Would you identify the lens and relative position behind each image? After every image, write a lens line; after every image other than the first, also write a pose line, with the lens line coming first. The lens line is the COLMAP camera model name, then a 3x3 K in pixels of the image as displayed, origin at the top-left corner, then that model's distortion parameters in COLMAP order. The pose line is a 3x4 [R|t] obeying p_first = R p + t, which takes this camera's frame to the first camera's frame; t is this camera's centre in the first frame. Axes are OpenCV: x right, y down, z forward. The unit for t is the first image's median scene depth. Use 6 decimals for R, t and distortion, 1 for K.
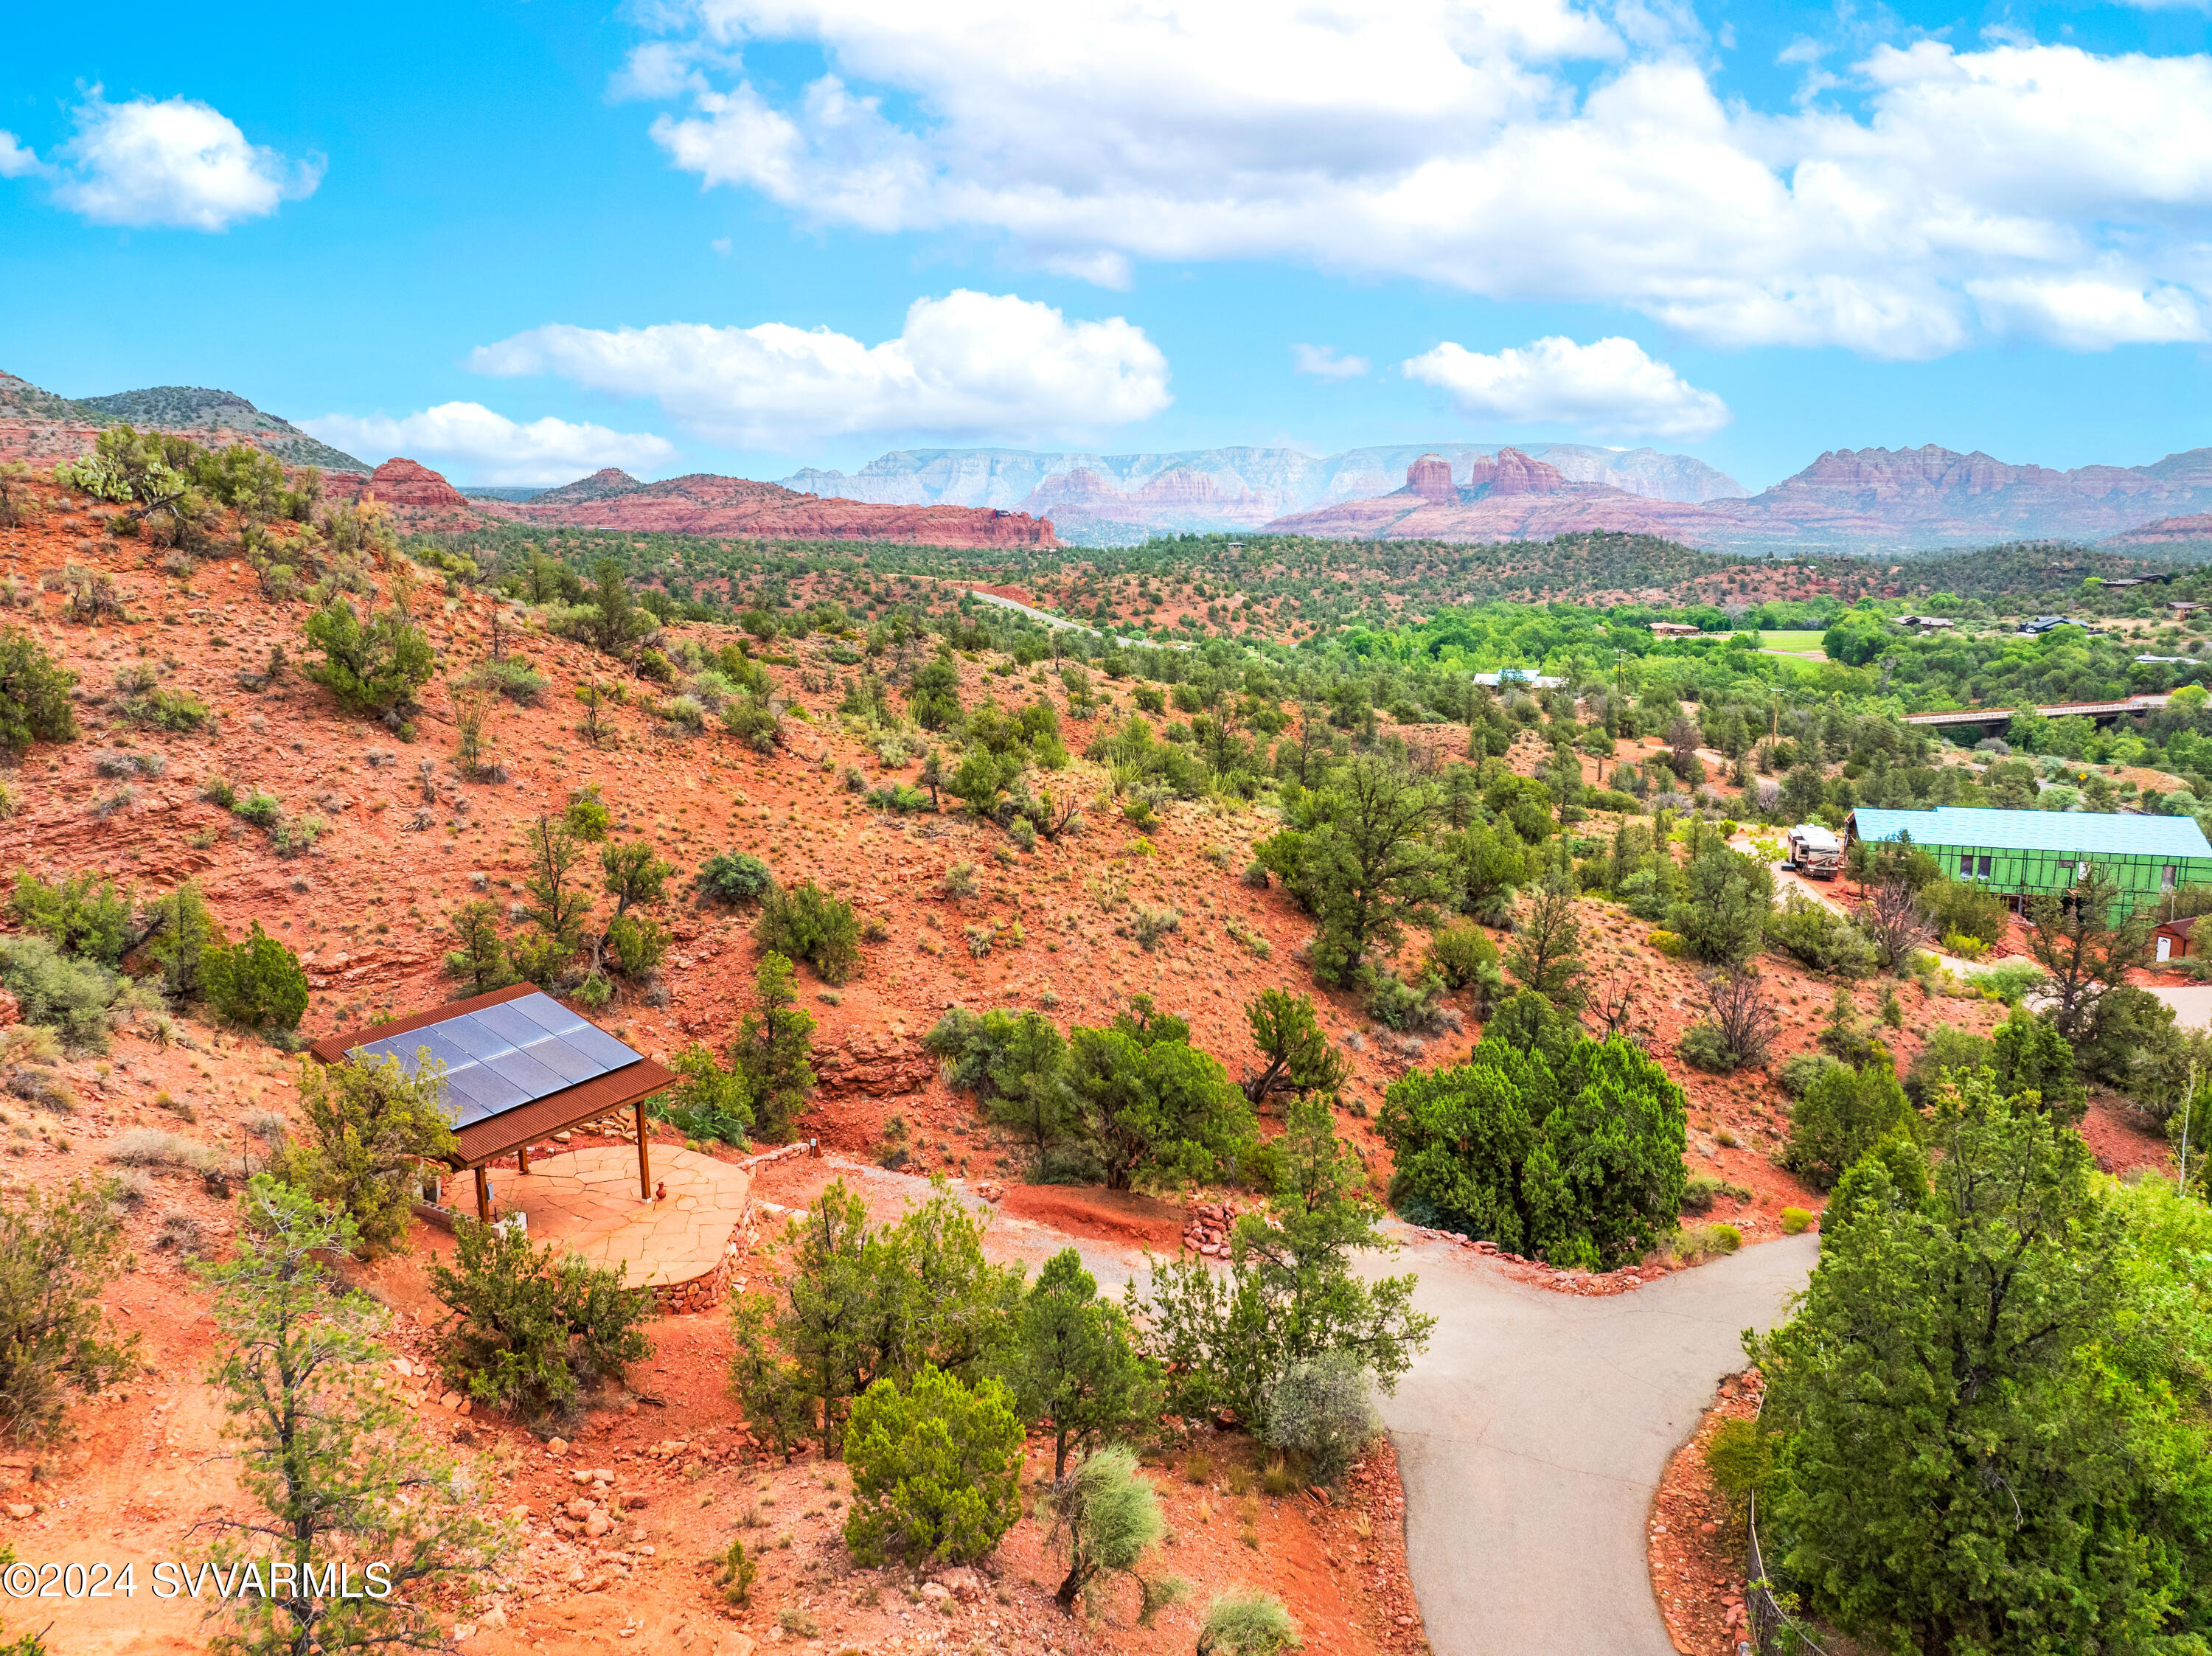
lens RADIAL K [[1549.3, 0, 1115.9], [0, 1549.3, 817.7], [0, 0, 1]] dist [-0.039089, -0.003570]
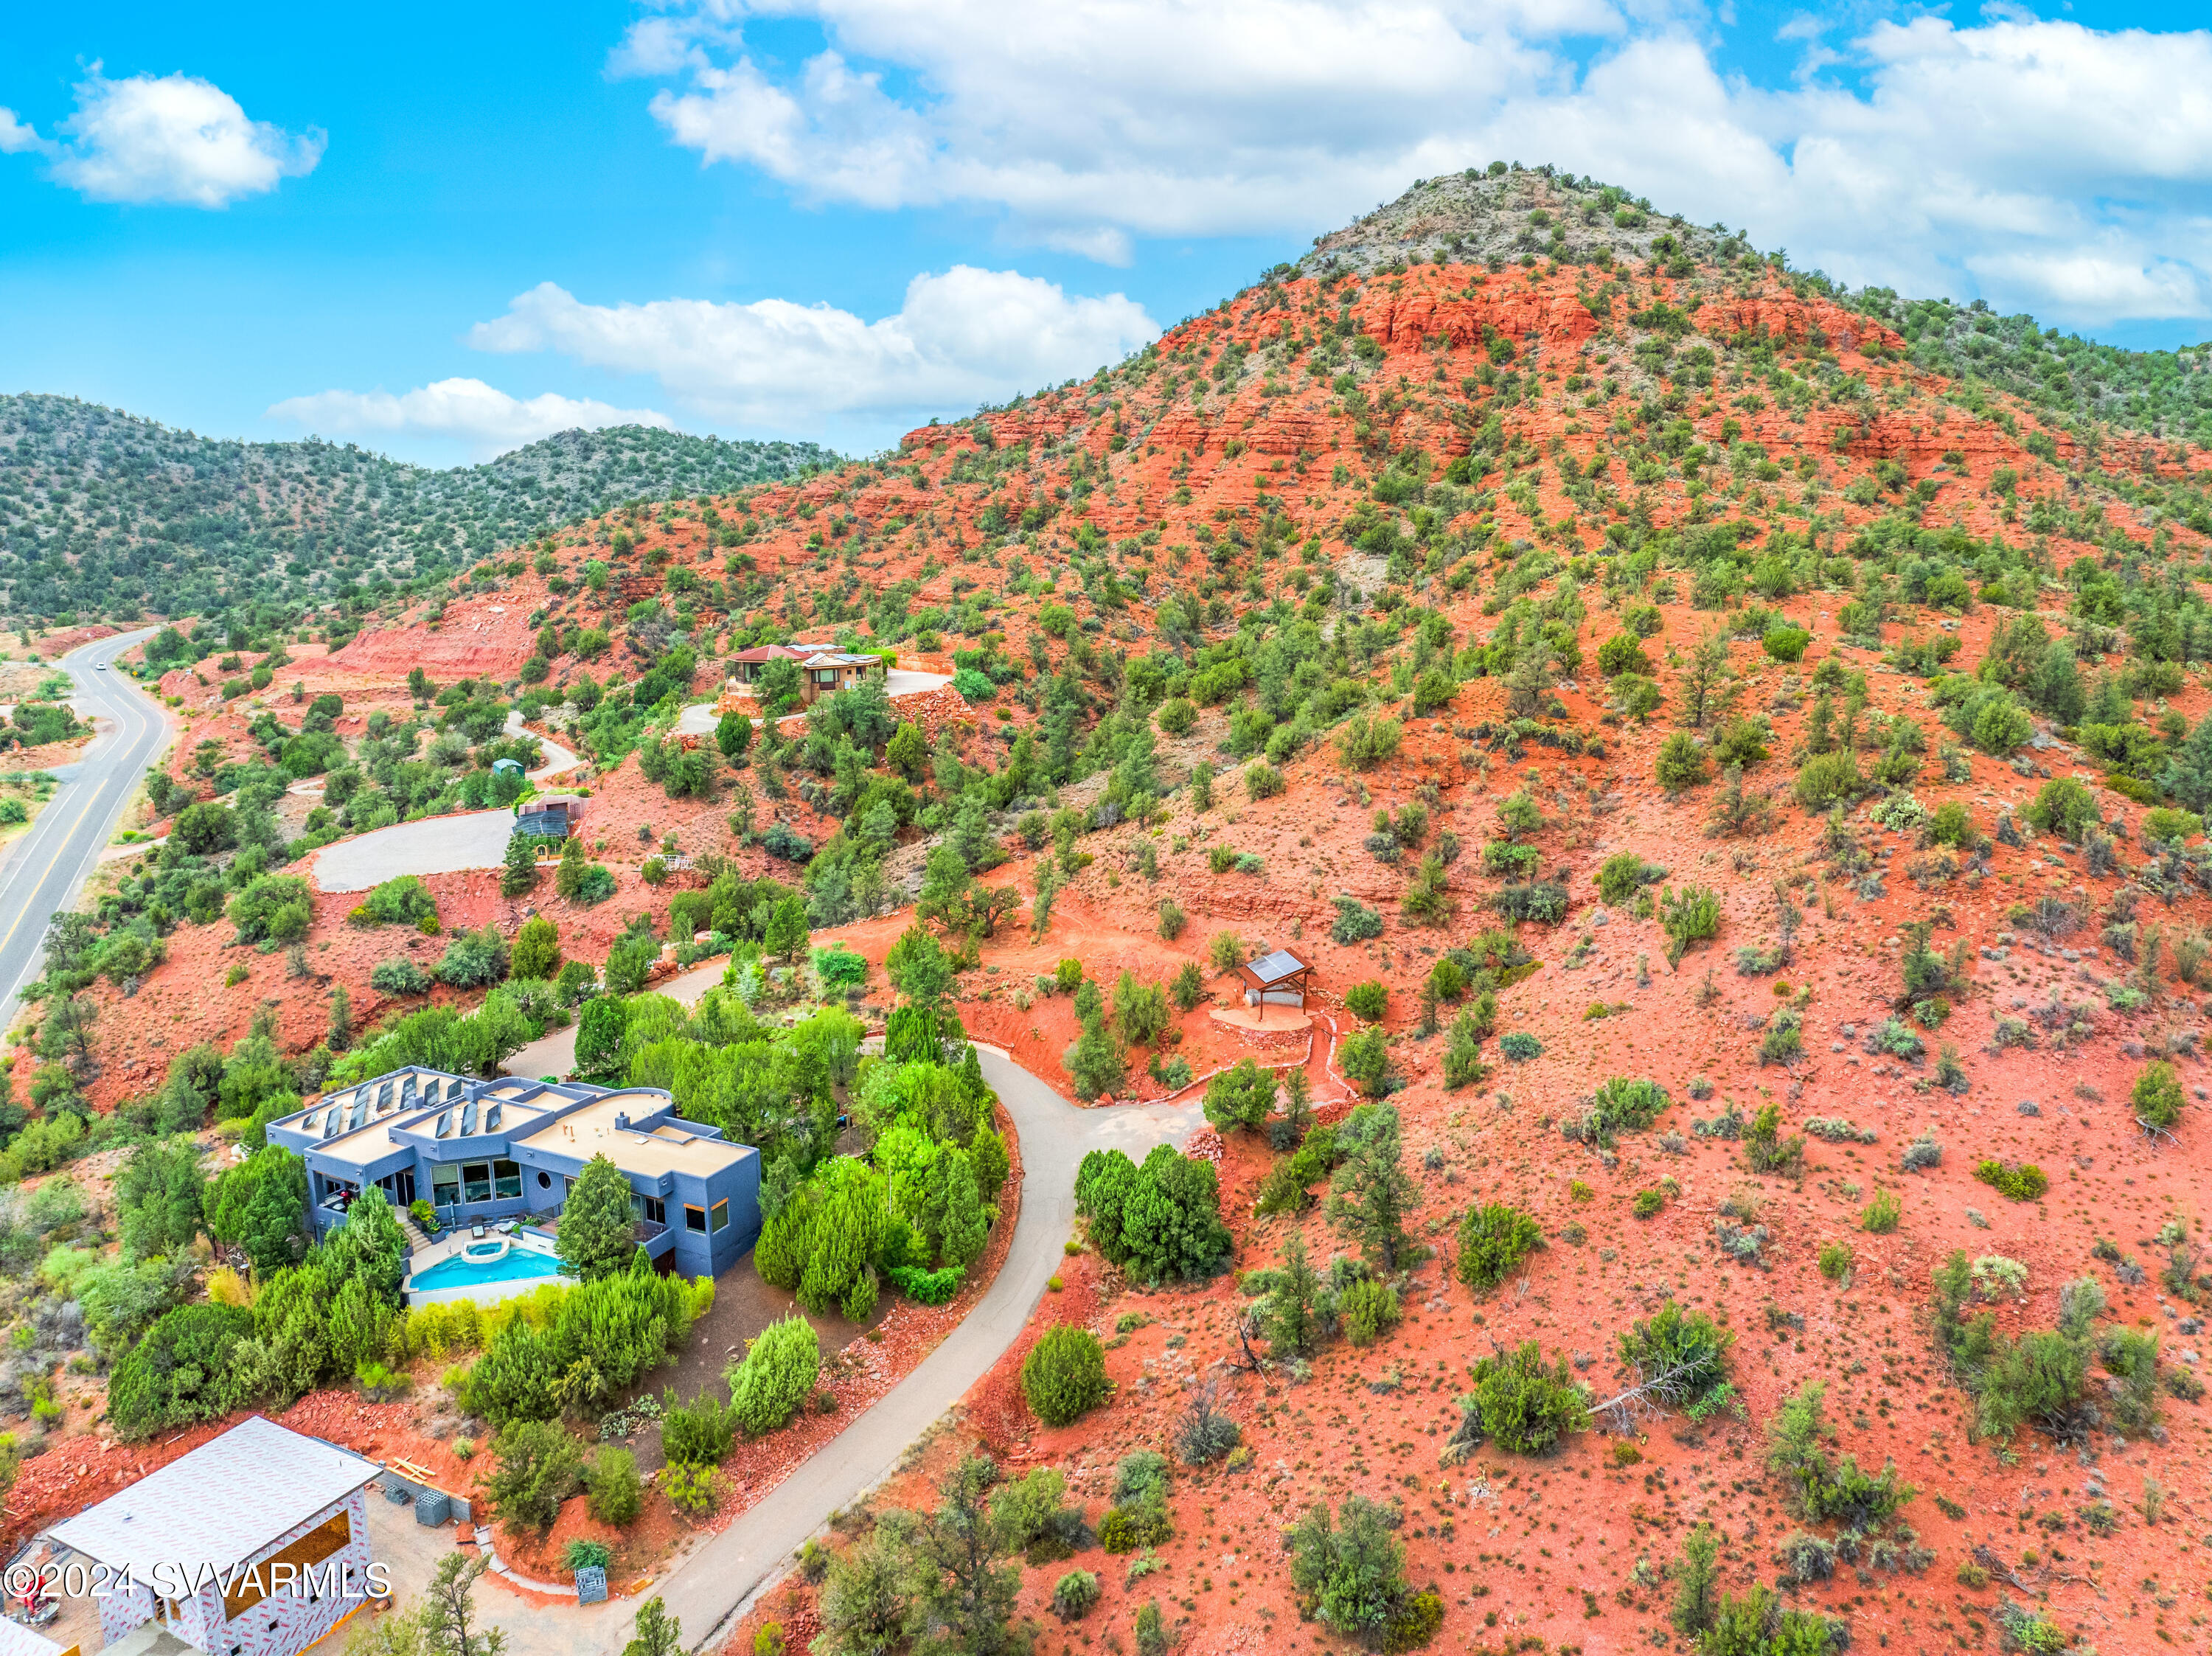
lens RADIAL K [[1549.3, 0, 1115.9], [0, 1549.3, 817.7], [0, 0, 1]] dist [-0.039089, -0.003570]
pose [[-0.748248, 0.128445, -0.650866, 0.341486], [-0.106829, 0.944947, 0.309292, -0.194350], [0.654761, 0.300959, -0.693333, 0.481247]]
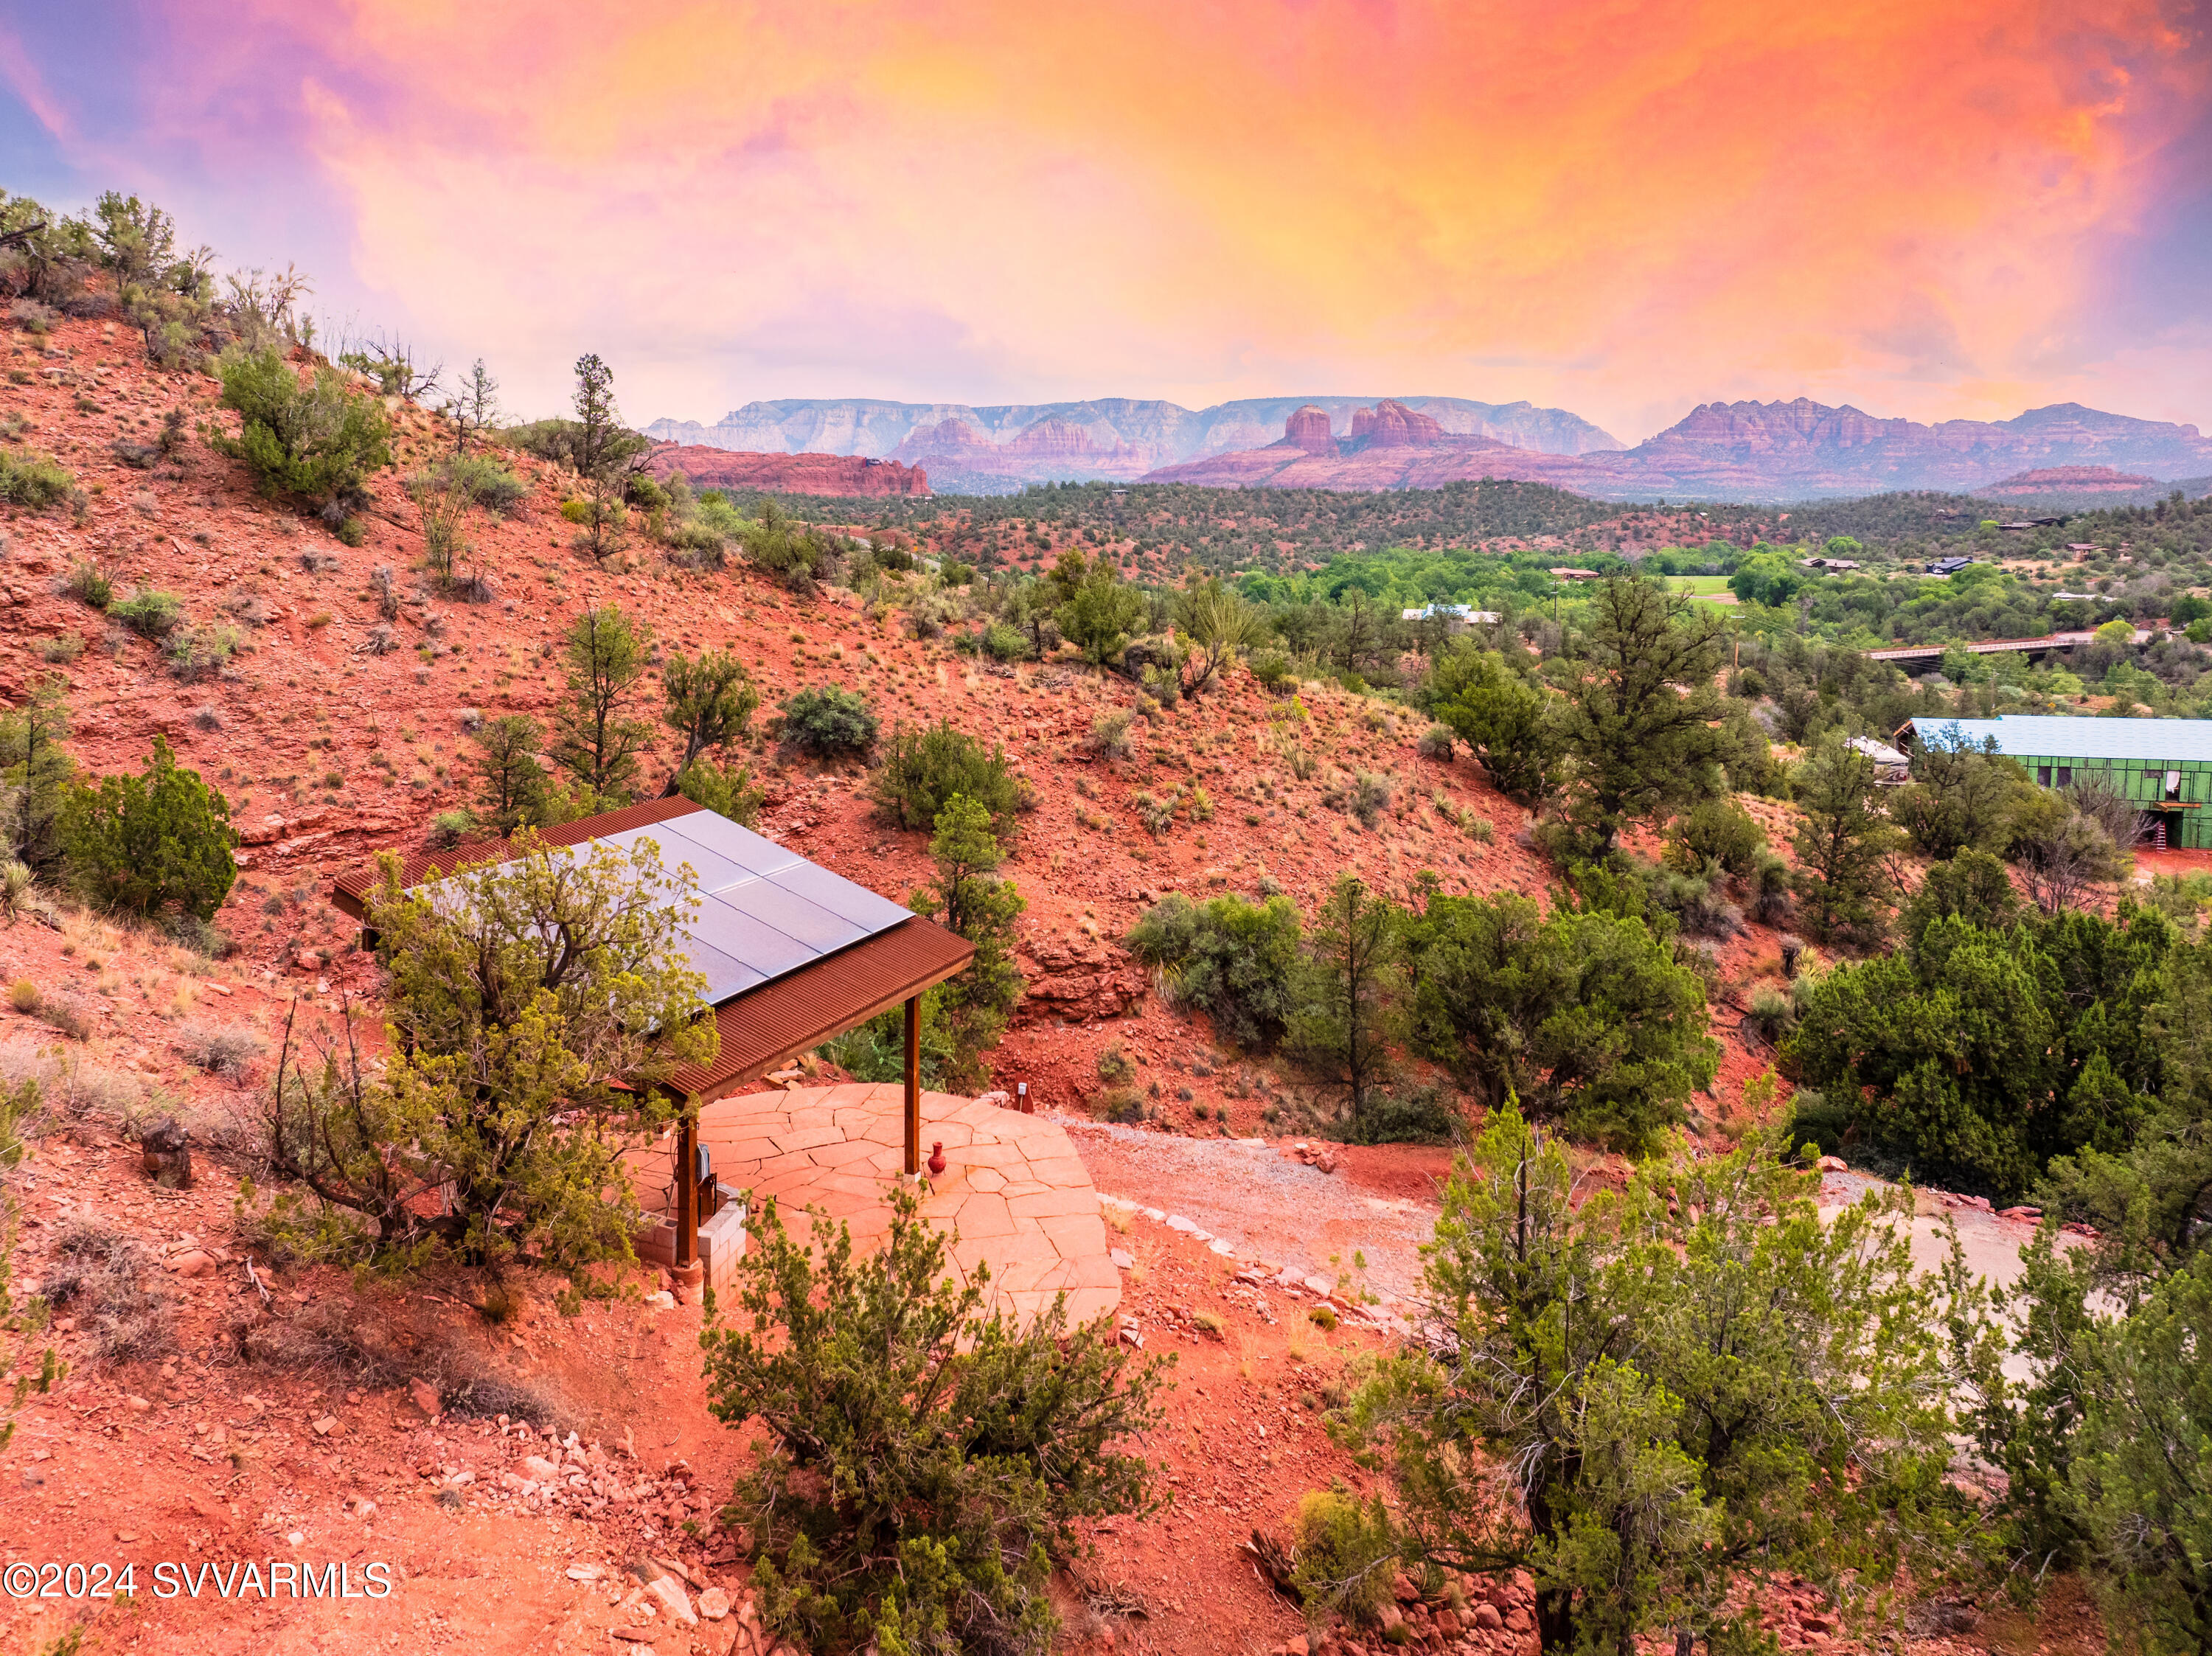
lens RADIAL K [[1600.6, 0, 1100.6], [0, 1600.6, 623.0], [0, 0, 1]] dist [-0.035987, -0.001267]
pose [[0.997344, -0.000503, 0.072827, -0.043295], [0.007595, 0.995243, -0.097130, 0.016333], [-0.072431, 0.097425, 0.992604, 0.062549]]
